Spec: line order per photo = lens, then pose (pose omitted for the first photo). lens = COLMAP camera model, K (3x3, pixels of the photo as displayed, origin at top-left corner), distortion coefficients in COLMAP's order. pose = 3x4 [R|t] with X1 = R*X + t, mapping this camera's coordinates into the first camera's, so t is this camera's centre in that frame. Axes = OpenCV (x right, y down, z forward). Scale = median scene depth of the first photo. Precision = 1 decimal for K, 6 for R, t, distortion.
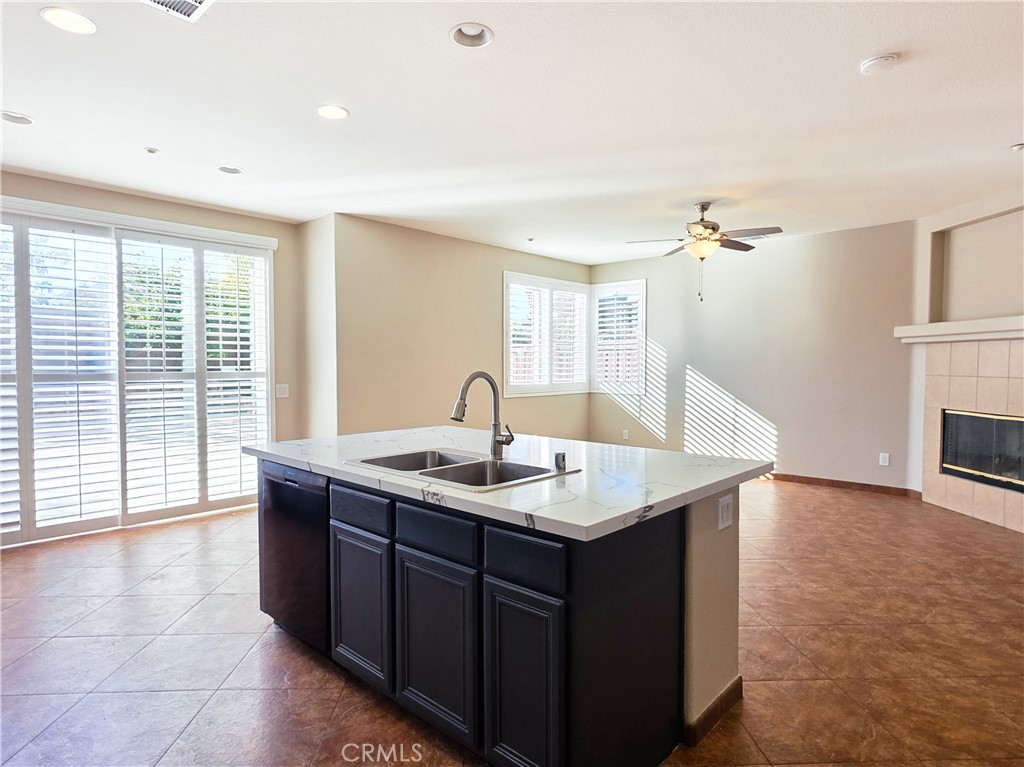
lens RADIAL K [[577.9, 0, 511.1], [0, 577.9, 386.5], [0, 0, 1]] dist [-0.002790, 0.000410]
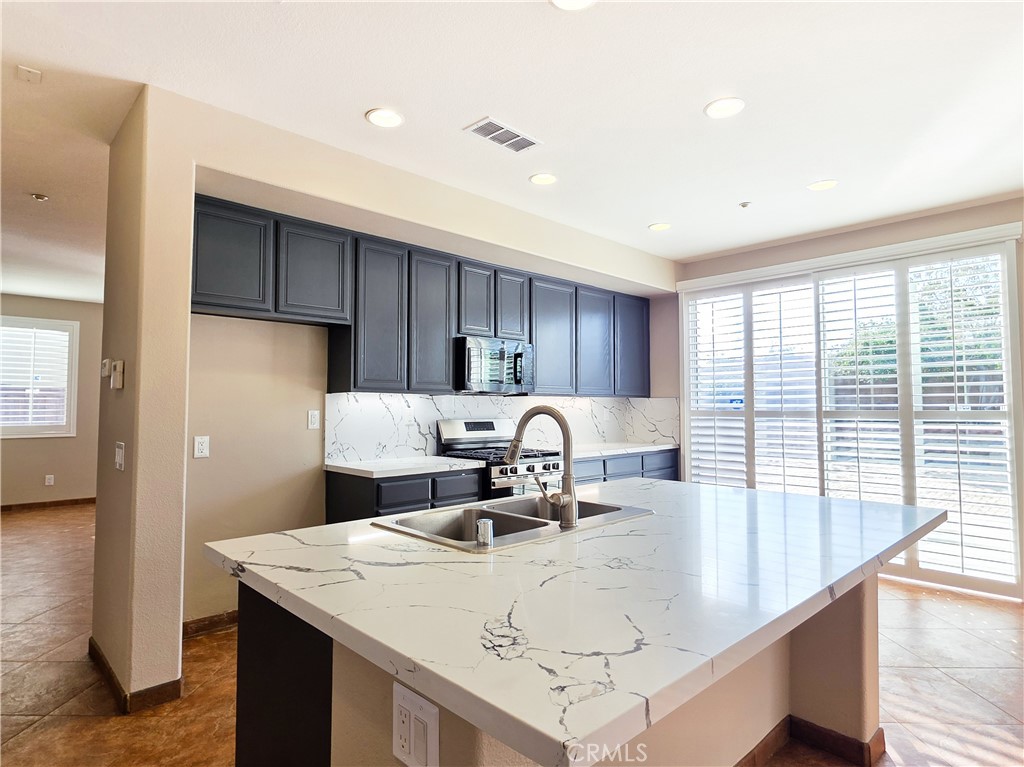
lens RADIAL K [[577.9, 0, 509.3], [0, 577.9, 374.1], [0, 0, 1]] dist [-0.002790, 0.000410]
pose [[-0.061480, -0.054726, -0.996607, 0.383124], [-0.036364, 0.997956, -0.052557, -0.014490], [0.997446, 0.033010, -0.063344, 0.520544]]
